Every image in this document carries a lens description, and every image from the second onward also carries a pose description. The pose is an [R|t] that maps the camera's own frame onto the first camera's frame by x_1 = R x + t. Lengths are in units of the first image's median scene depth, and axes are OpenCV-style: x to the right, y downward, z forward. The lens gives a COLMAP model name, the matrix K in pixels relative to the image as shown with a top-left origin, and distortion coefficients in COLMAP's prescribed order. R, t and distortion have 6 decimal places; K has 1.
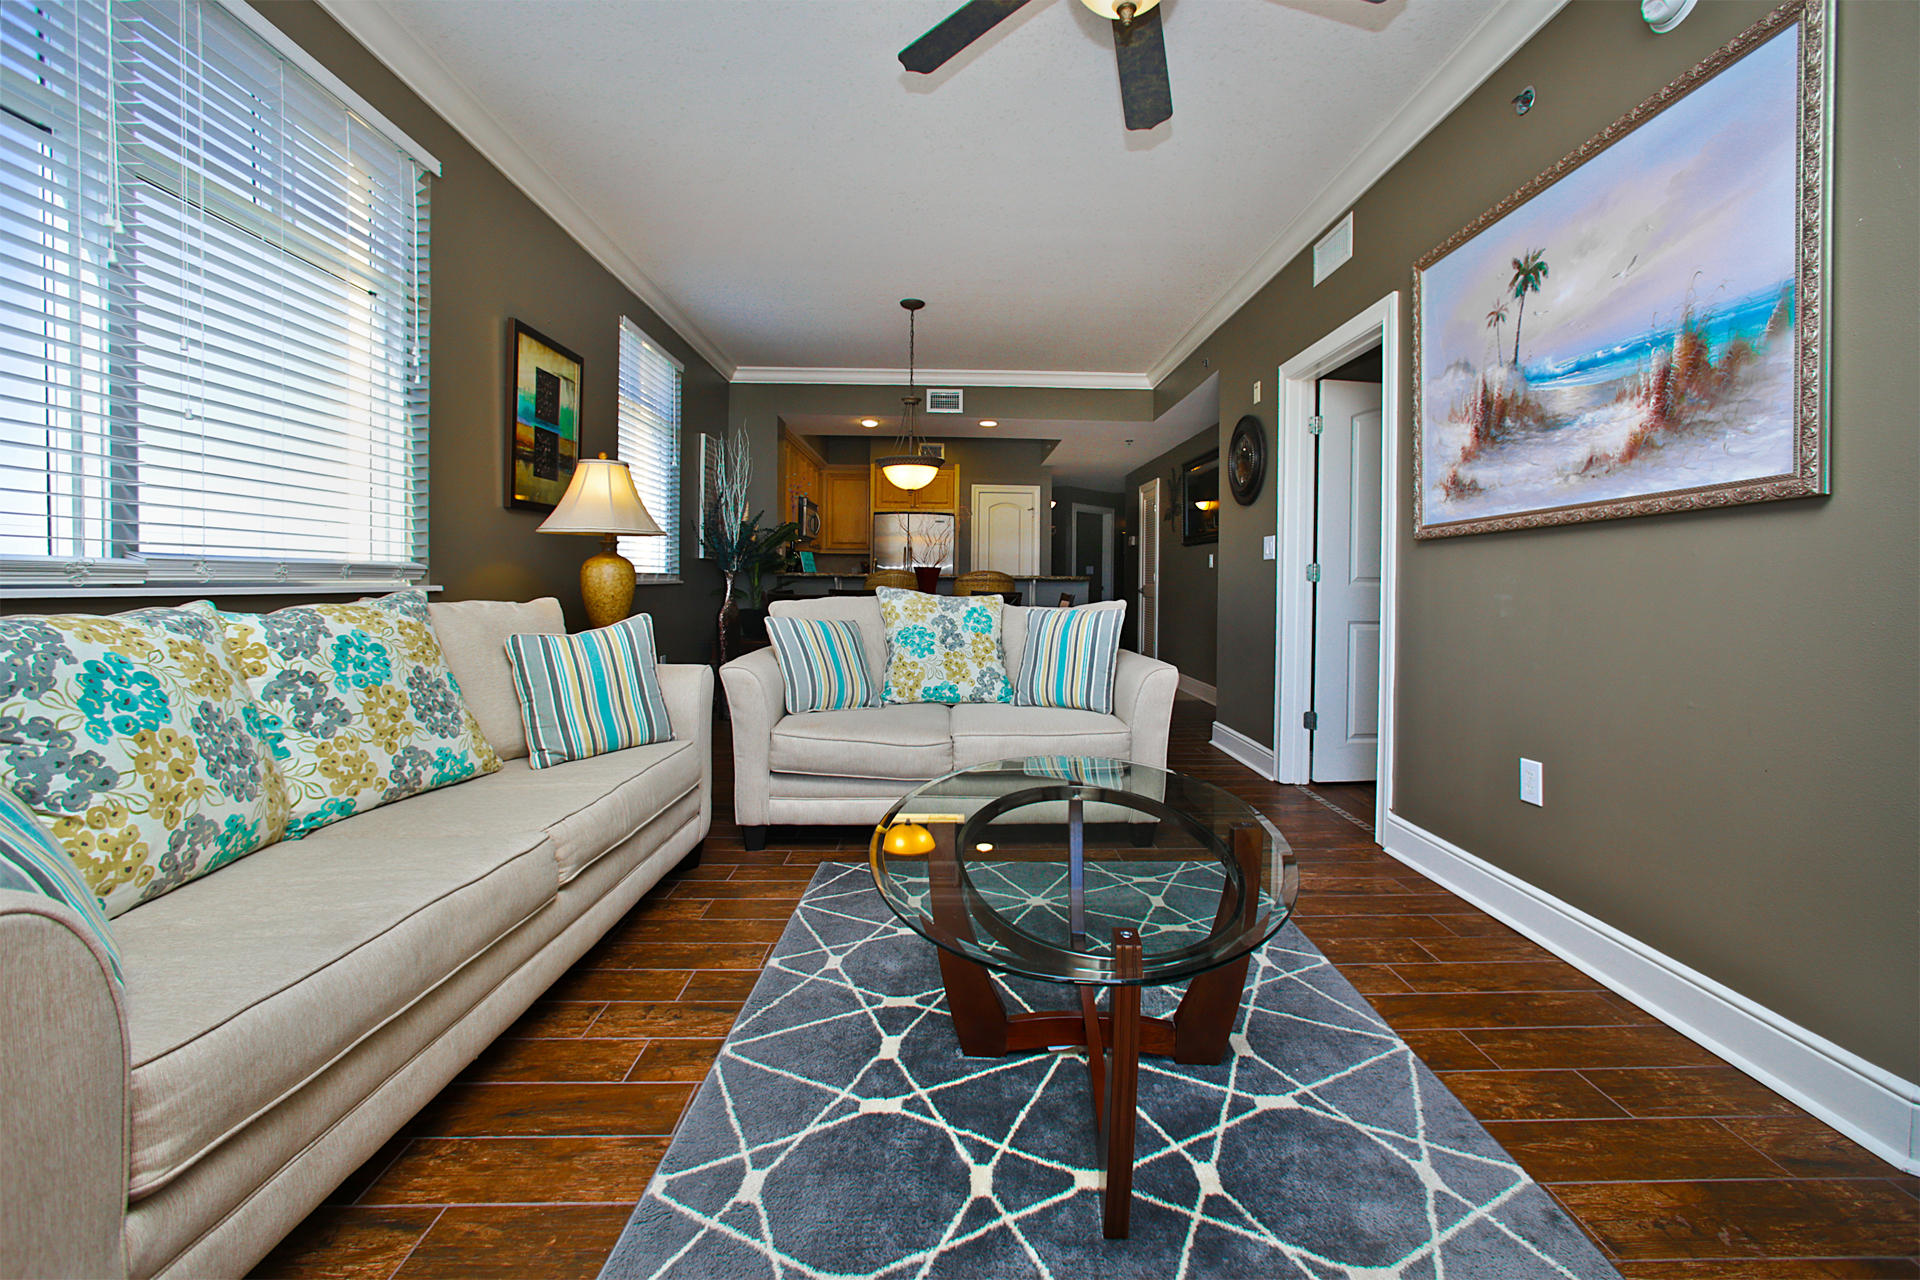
lens RADIAL K [[787.2, 0, 980.7], [0, 787.2, 567.9], [0, 0, 1]] dist [-0.000075, -0.000049]
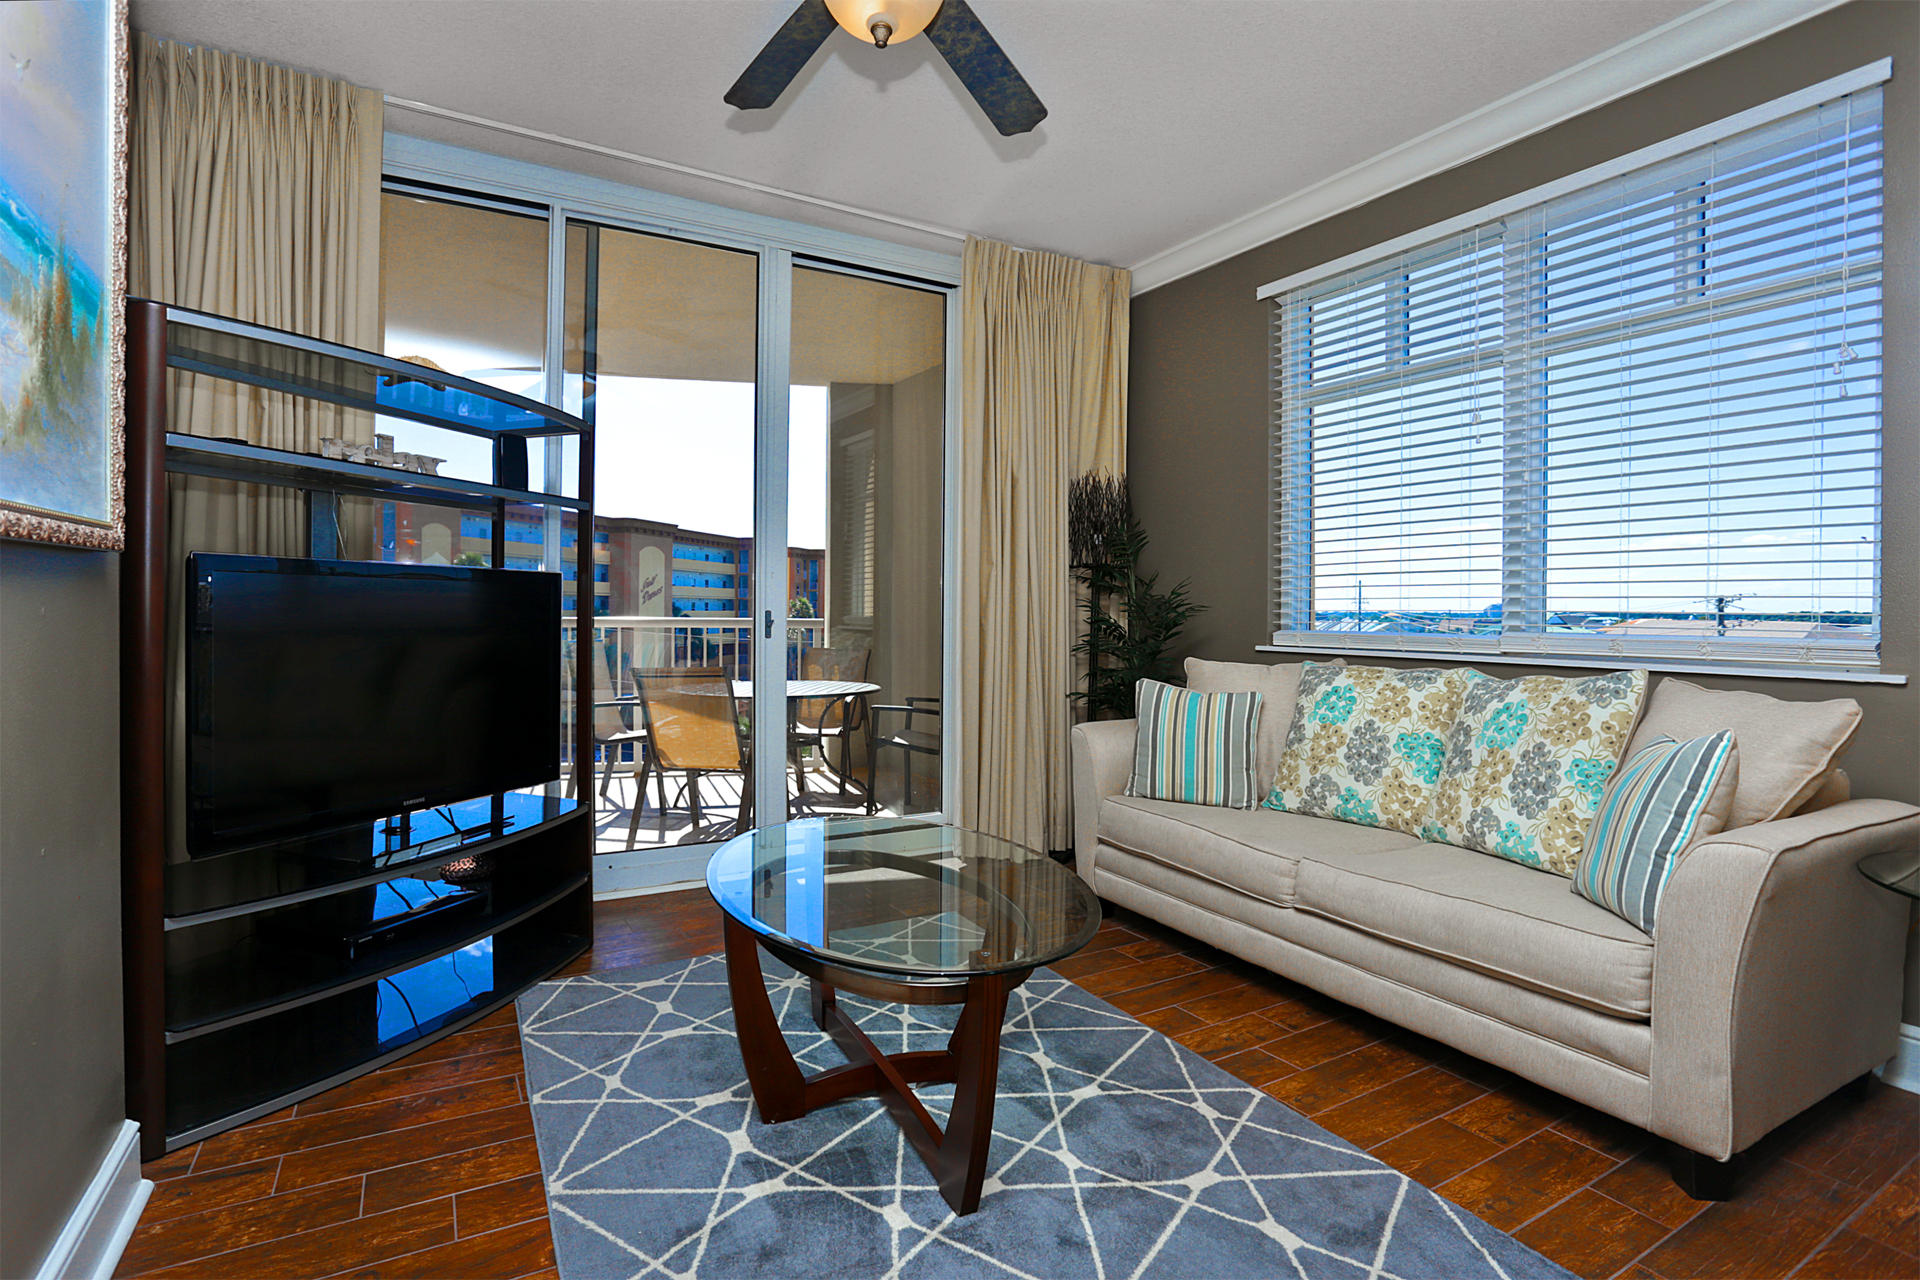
lens RADIAL K [[964.4, 0, 960.0], [0, 964.4, 640.0], [0, 0, 1]] dist [-0.000394, -0.000192]
pose [[-0.882560, -0.001522, -0.470198, 0.631030], [-0.006822, 0.999931, 0.009567, -0.015053], [0.470151, 0.011651, -0.882509, 2.111817]]
